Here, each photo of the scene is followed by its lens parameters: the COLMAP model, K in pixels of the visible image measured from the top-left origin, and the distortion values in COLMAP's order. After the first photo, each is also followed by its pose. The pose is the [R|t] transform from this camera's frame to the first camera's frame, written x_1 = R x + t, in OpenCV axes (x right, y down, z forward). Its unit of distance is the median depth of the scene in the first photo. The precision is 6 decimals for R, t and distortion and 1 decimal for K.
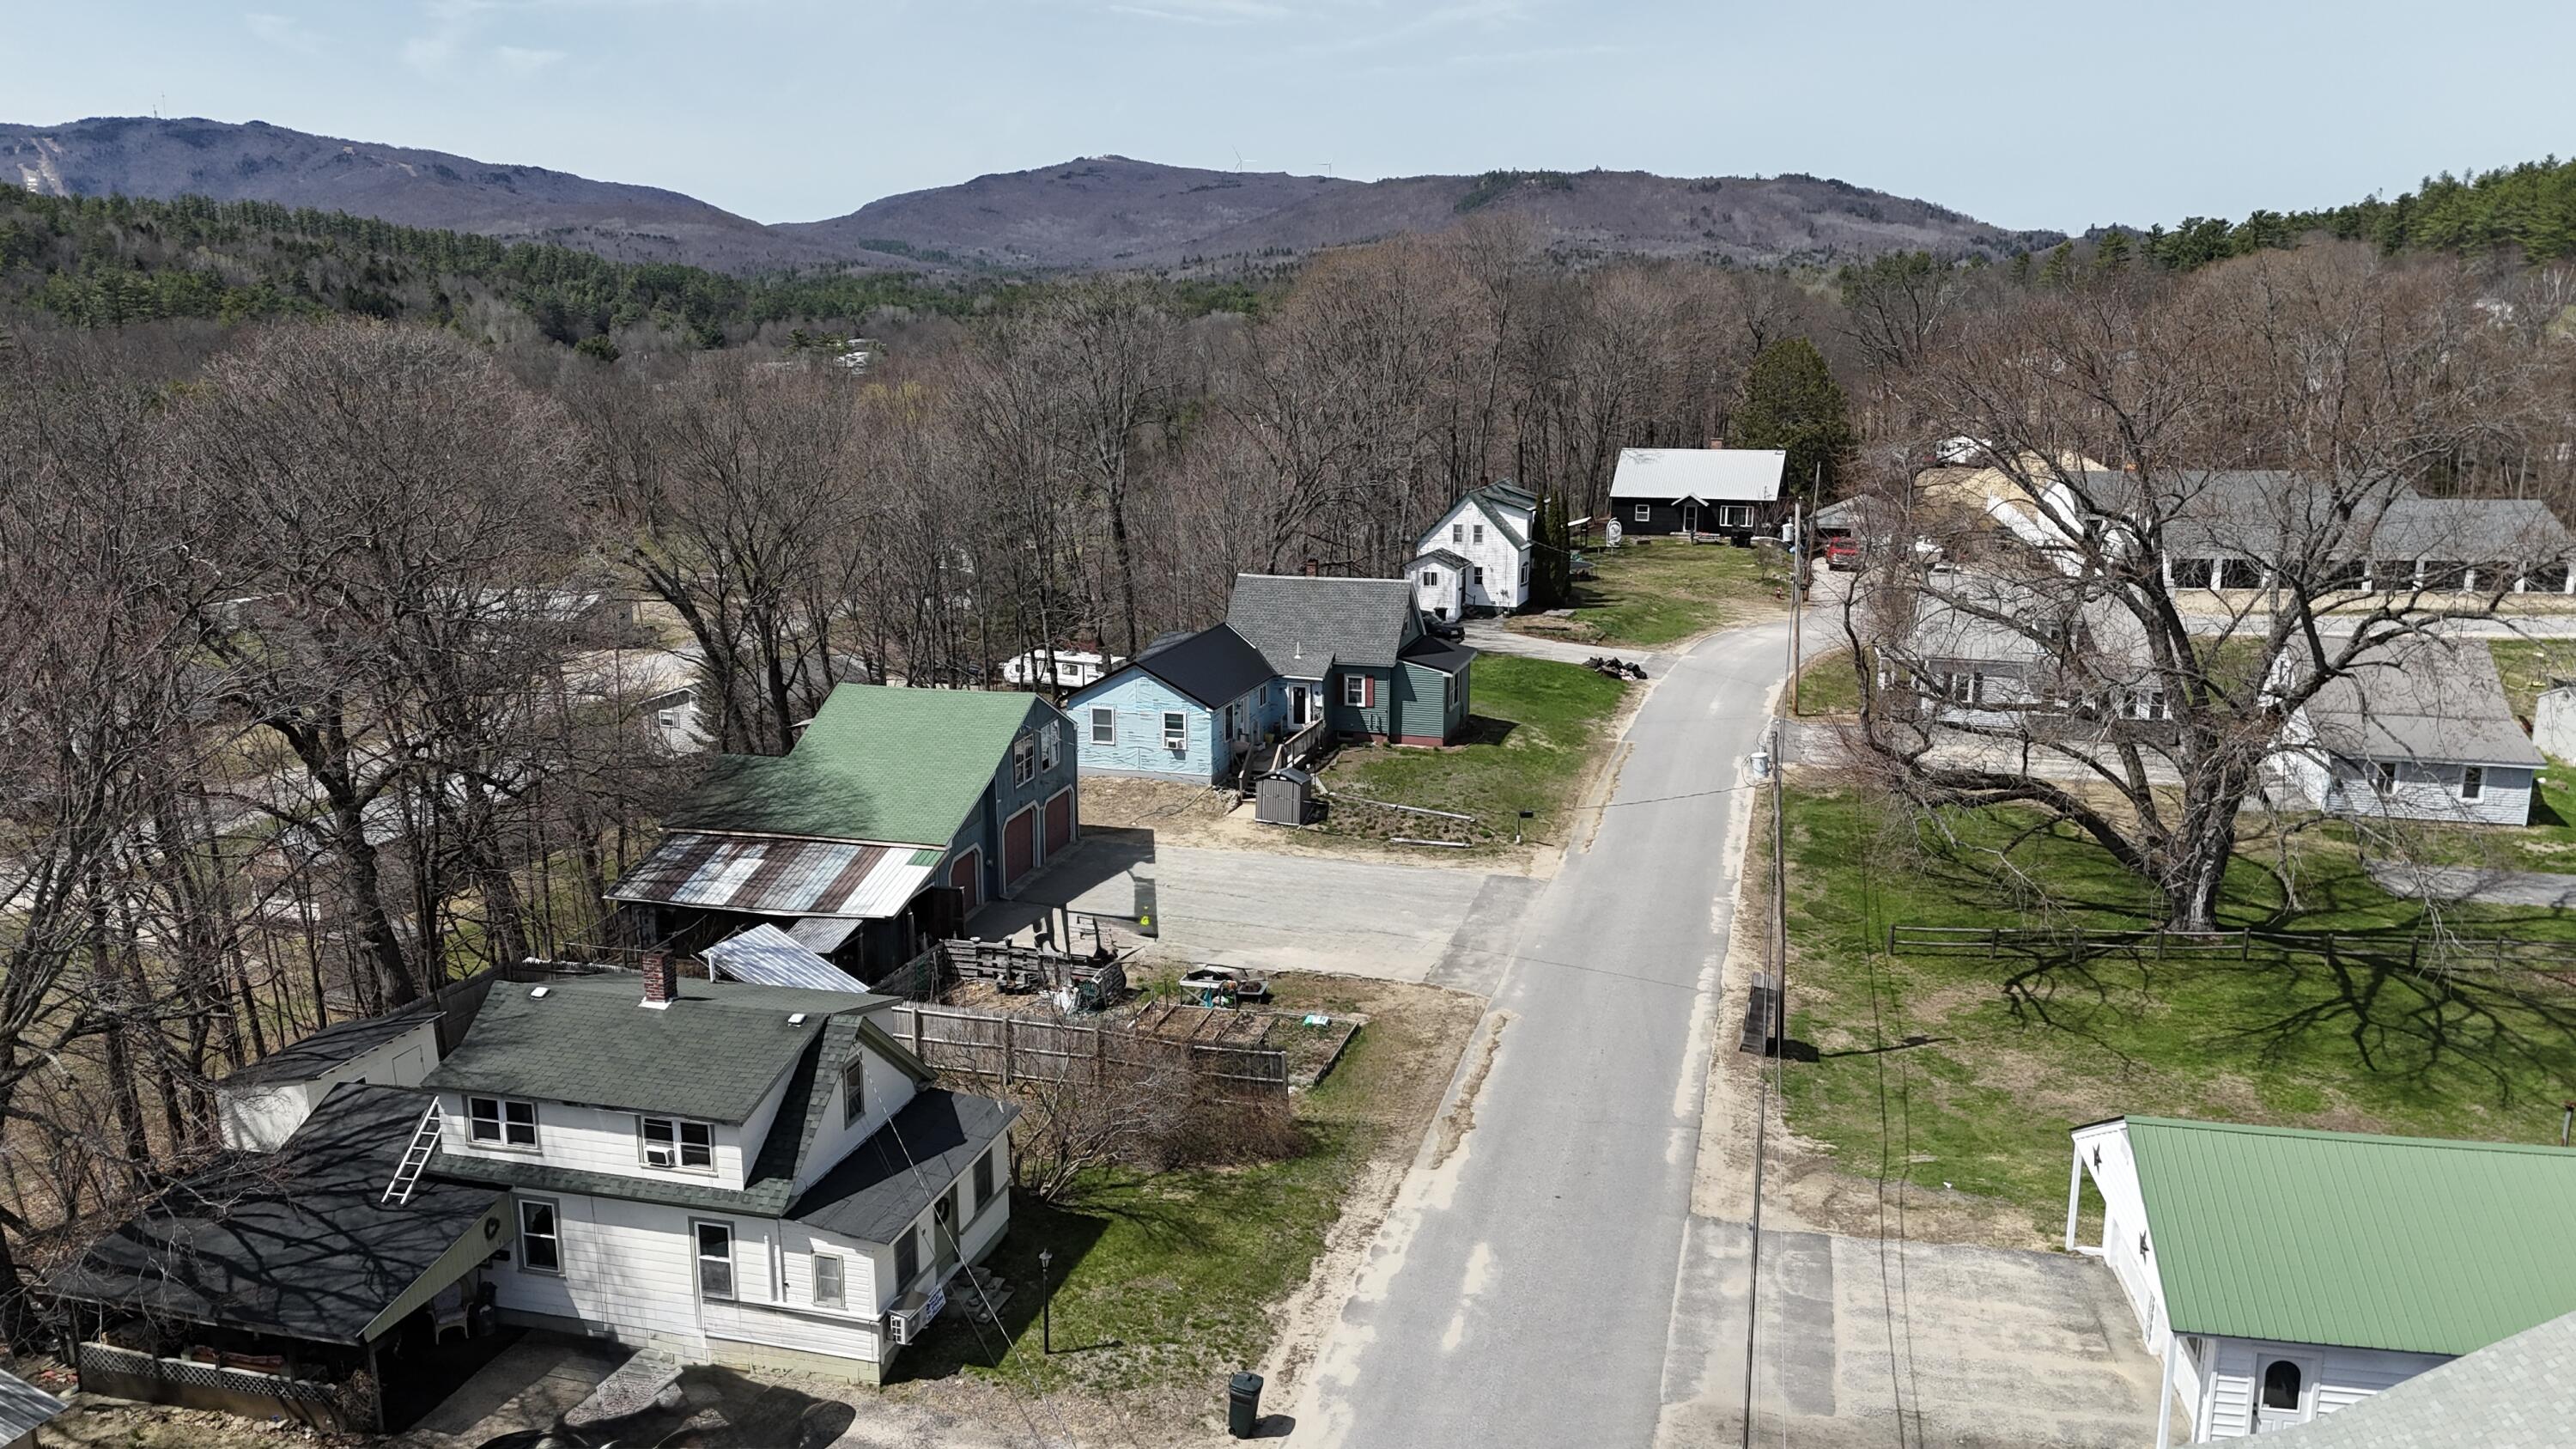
lens RADIAL K [[1902.9, 0, 1288.1], [0, 1902.9, 668.8], [0, 0, 1]] dist [0.090004, -0.100433]
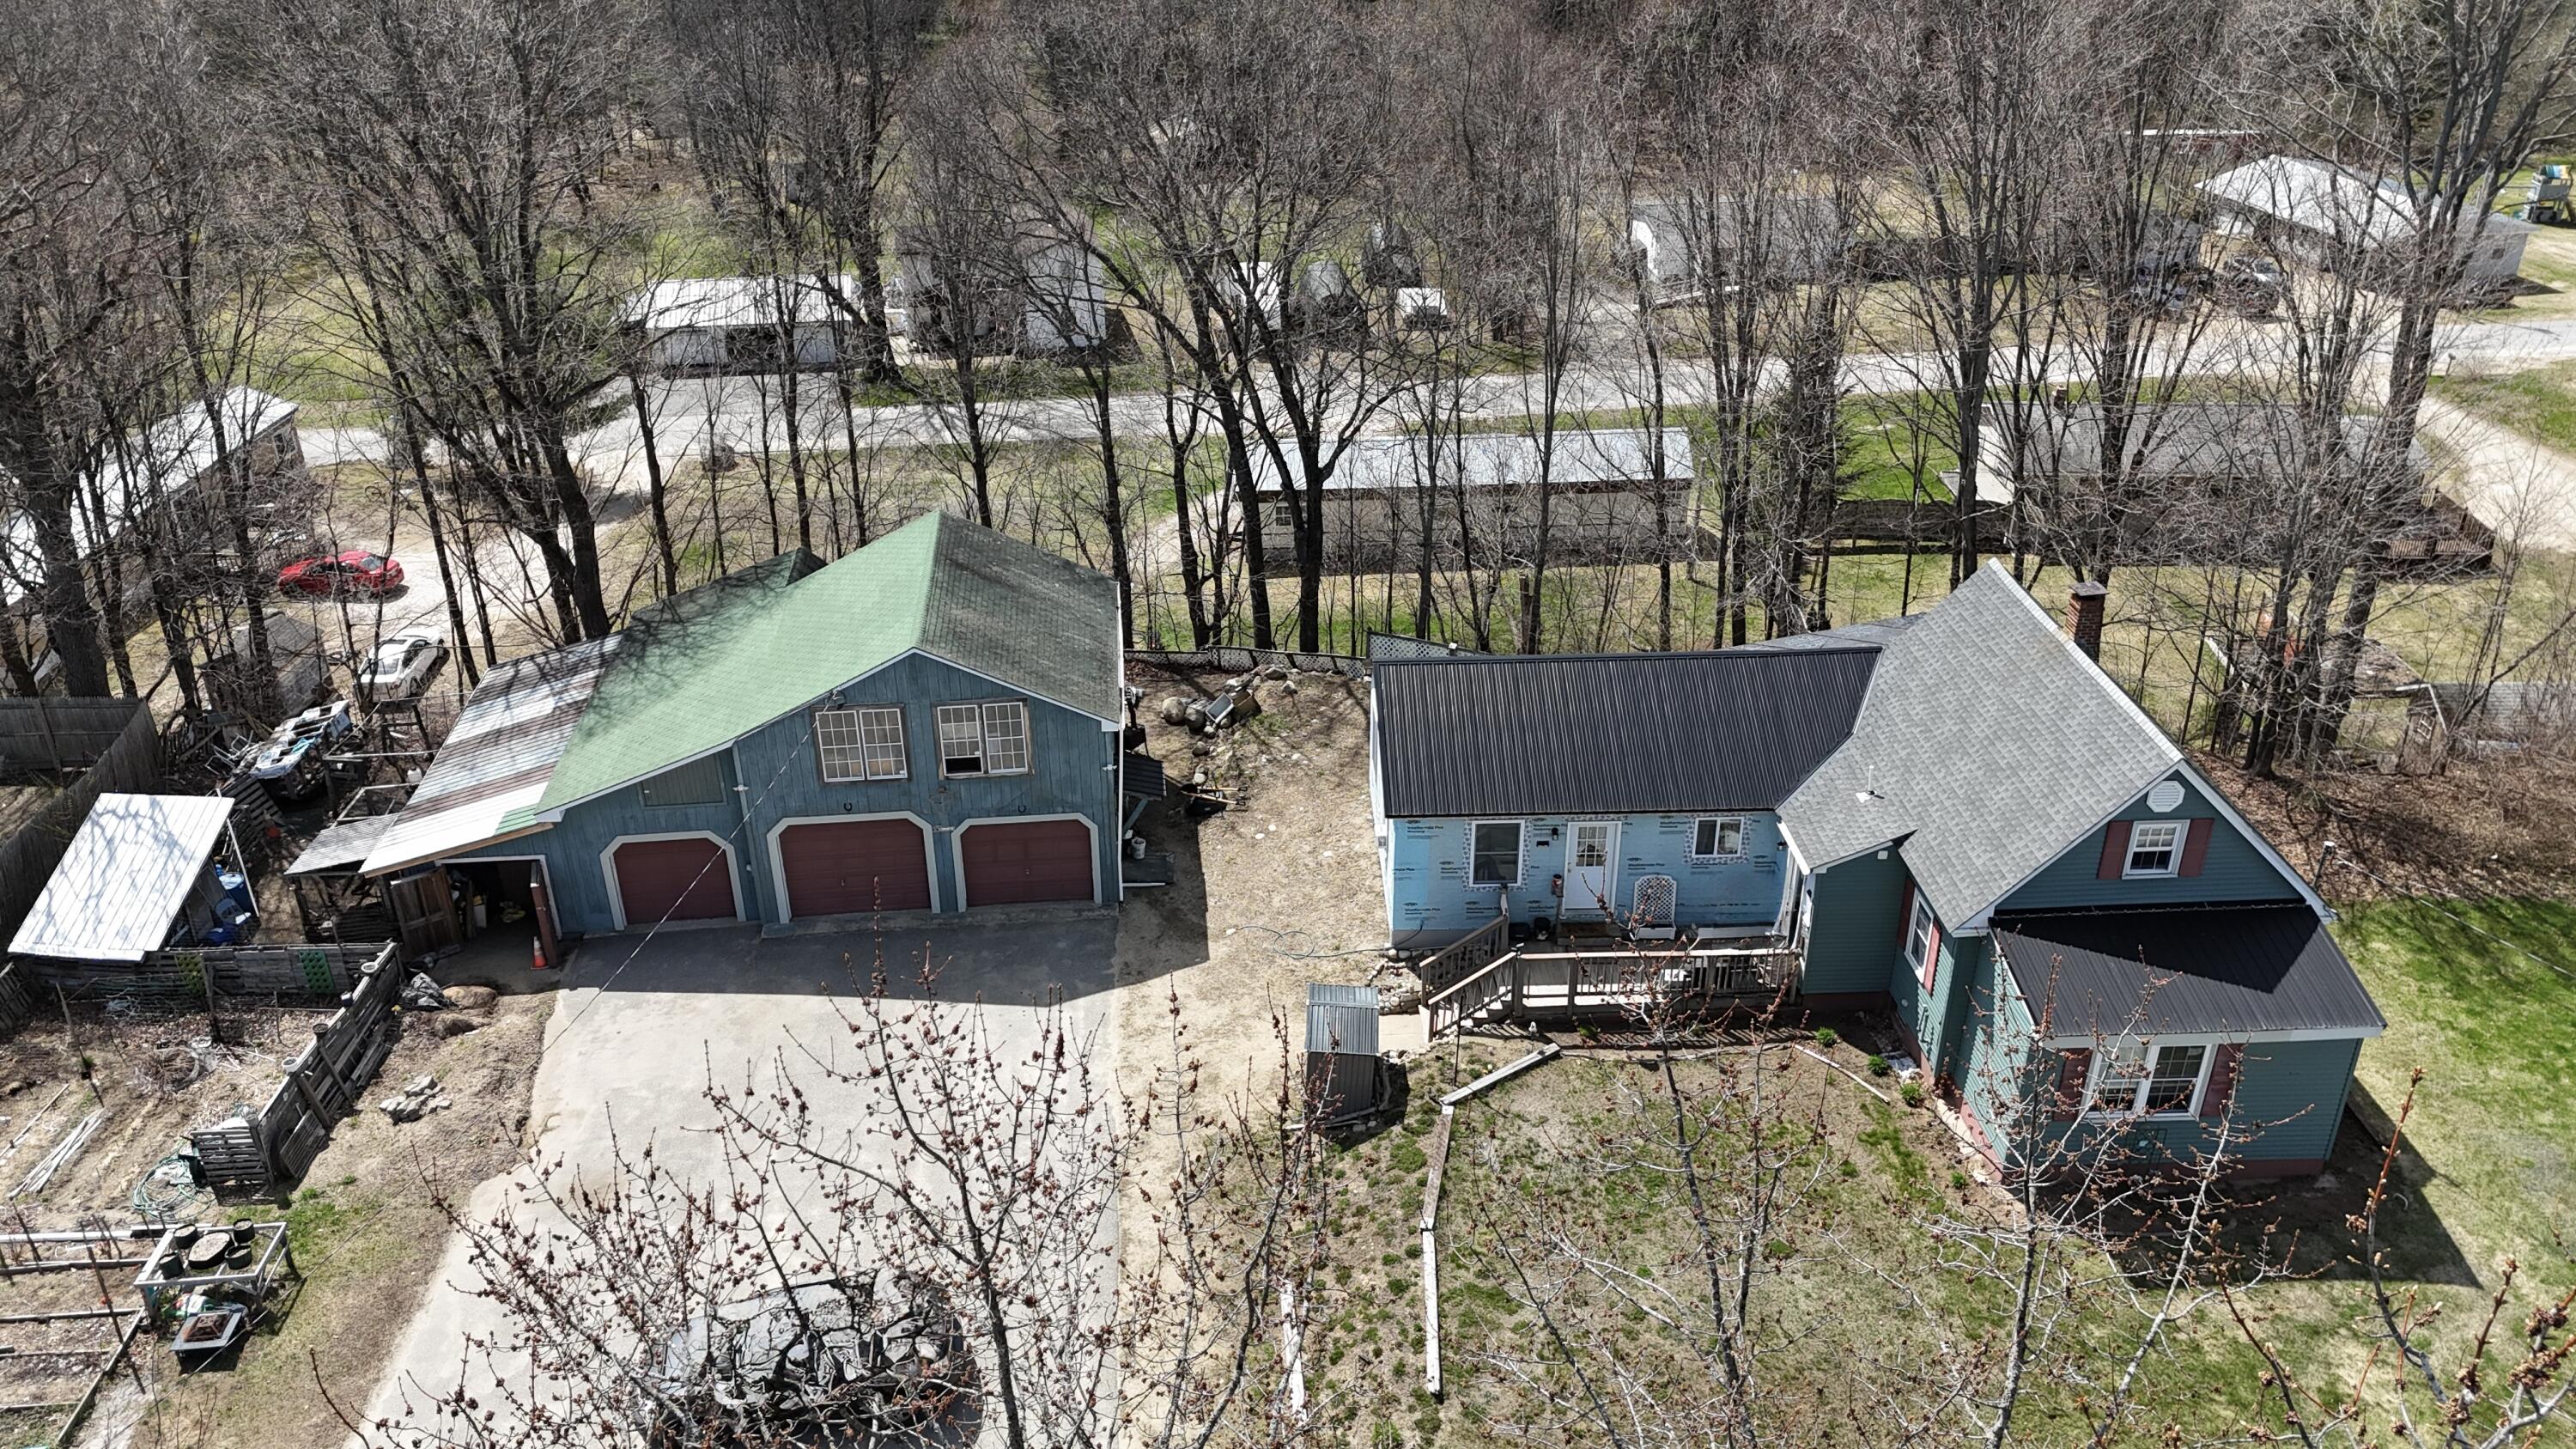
lens RADIAL K [[1902.9, 0, 1288.1], [0, 1902.9, 668.8], [0, 0, 1]] dist [0.090004, -0.100433]
pose [[0.342863, 0.413562, -0.843452, 0.270032], [-0.170891, 0.910354, 0.376898, -0.149404], [0.923711, 0.014914, 0.382801, 0.617202]]
